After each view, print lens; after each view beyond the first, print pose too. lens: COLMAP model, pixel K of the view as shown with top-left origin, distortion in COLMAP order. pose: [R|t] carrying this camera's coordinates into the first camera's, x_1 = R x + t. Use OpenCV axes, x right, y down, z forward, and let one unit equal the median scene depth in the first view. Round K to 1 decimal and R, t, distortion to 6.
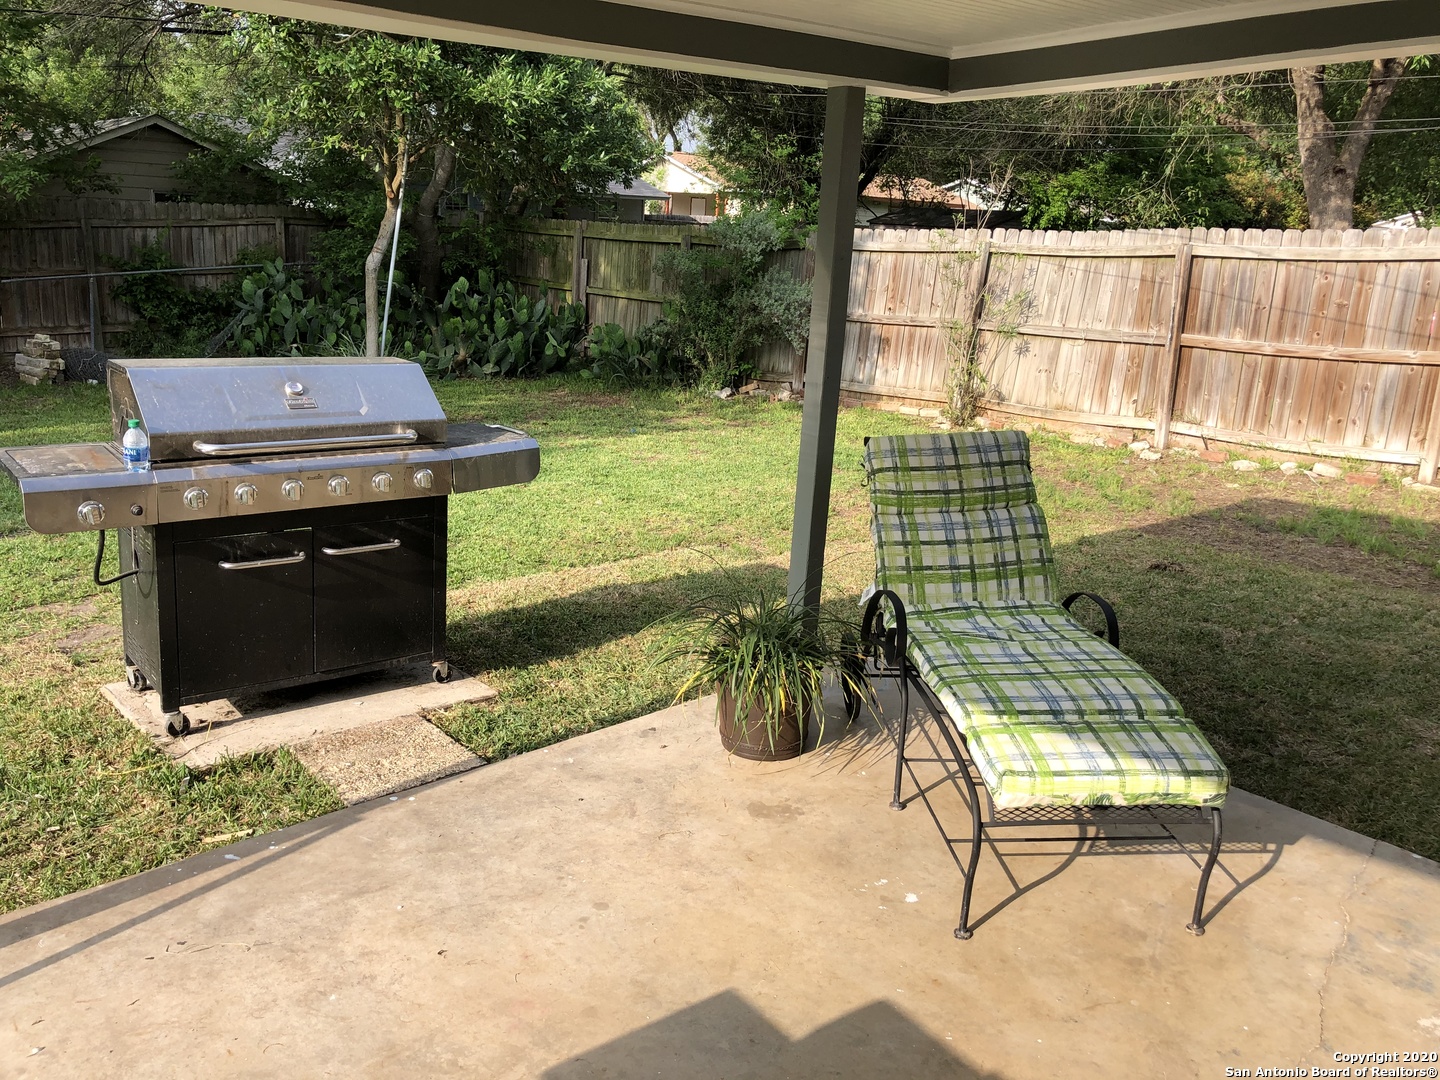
lens RADIAL K [[1189.8, 0, 700.0], [0, 1189.8, 525.2], [0, 0, 1]] dist [0.067408, -0.008421]
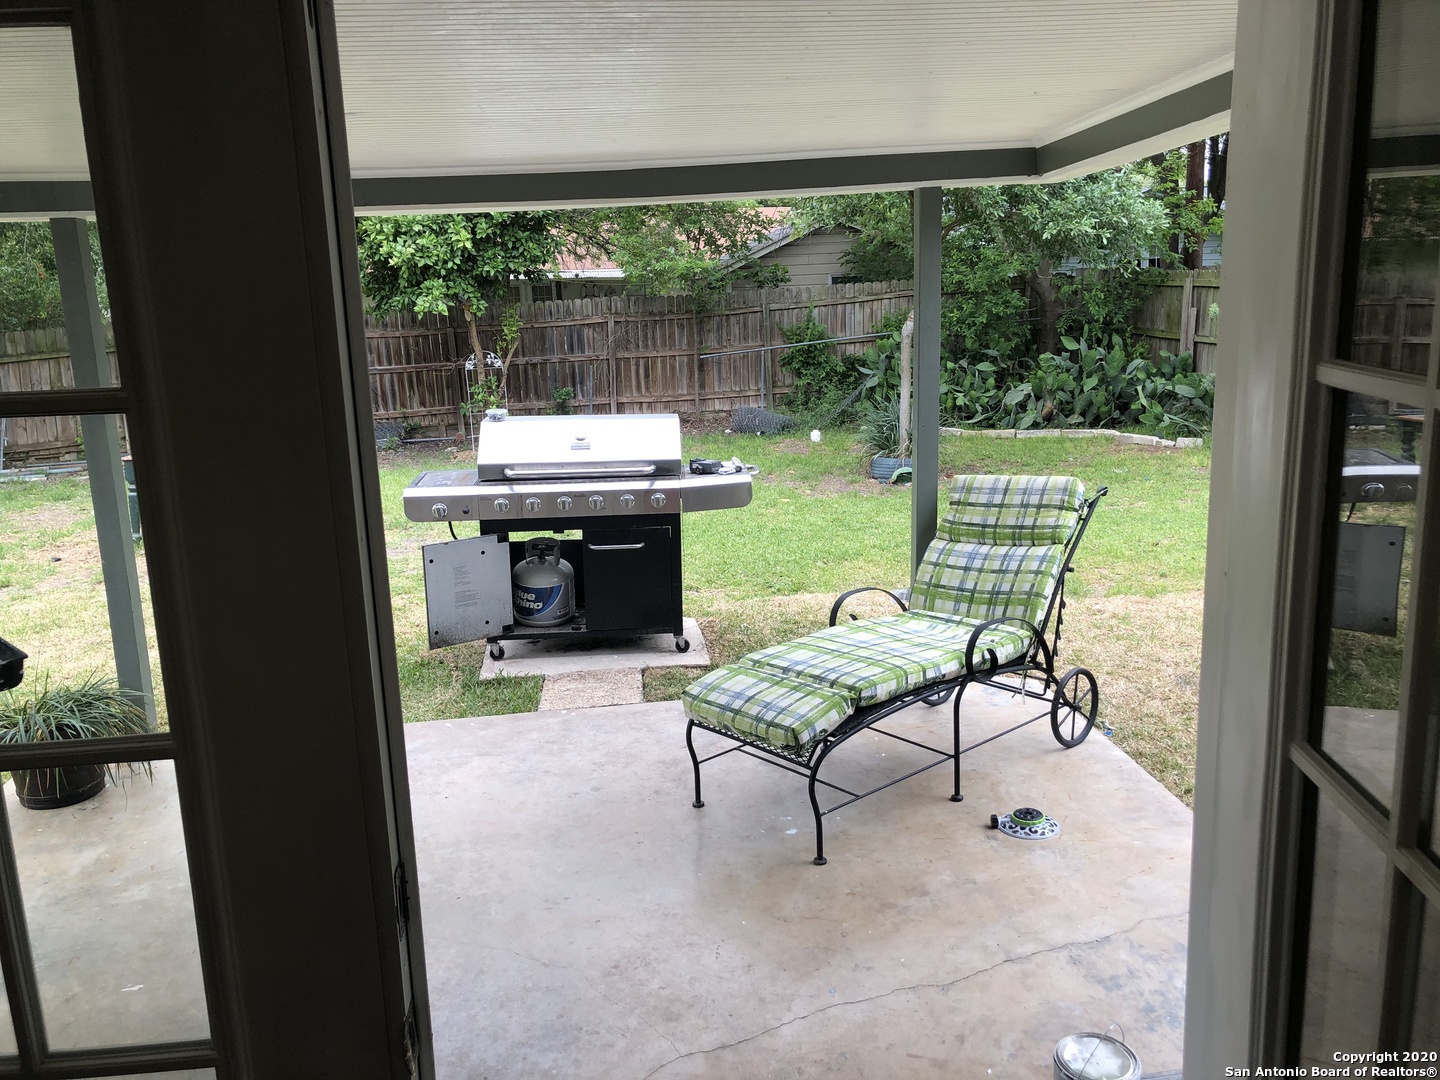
lens RADIAL K [[1175.5, 0, 720.0], [0, 1175.5, 540.0], [0, 0, 1]] dist [0.072608, -0.003344]
pose [[0.818216, 0.056083, -0.572168, 0.598971], [-0.072653, 0.997338, -0.006137, 0.009723], [0.570301, 0.046591, 0.820113, -0.072548]]
